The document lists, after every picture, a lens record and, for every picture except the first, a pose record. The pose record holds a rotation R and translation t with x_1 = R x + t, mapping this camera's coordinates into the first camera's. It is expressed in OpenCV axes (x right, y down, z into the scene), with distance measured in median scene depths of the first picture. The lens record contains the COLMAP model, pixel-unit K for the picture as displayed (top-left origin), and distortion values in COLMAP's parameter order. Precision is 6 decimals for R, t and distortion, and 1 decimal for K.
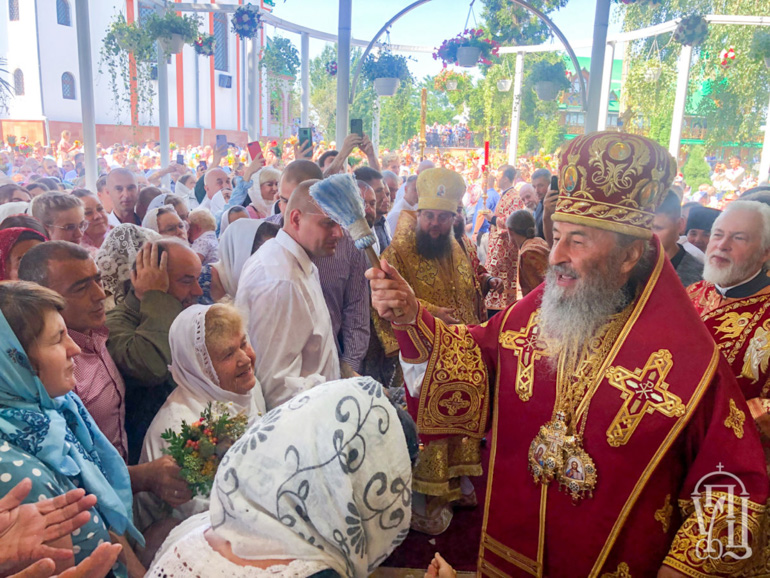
lens RADIAL K [[629.8, 0, 385.0], [0, 629.8, 289.0], [0, 0, 1]] dist [0.000536, -0.000399]
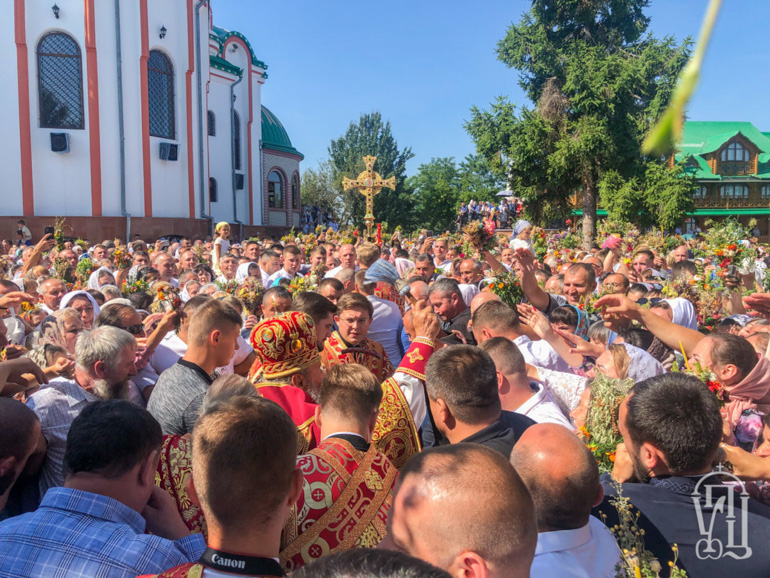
lens RADIAL K [[629.8, 0, 385.0], [0, 629.8, 289.0], [0, 0, 1]] dist [0.000536, -0.000399]
pose [[0.995712, -0.033065, -0.086392, 0.049555], [0.020976, 0.990312, -0.137264, -0.070689], [0.090094, 0.134863, 0.986760, 0.333446]]
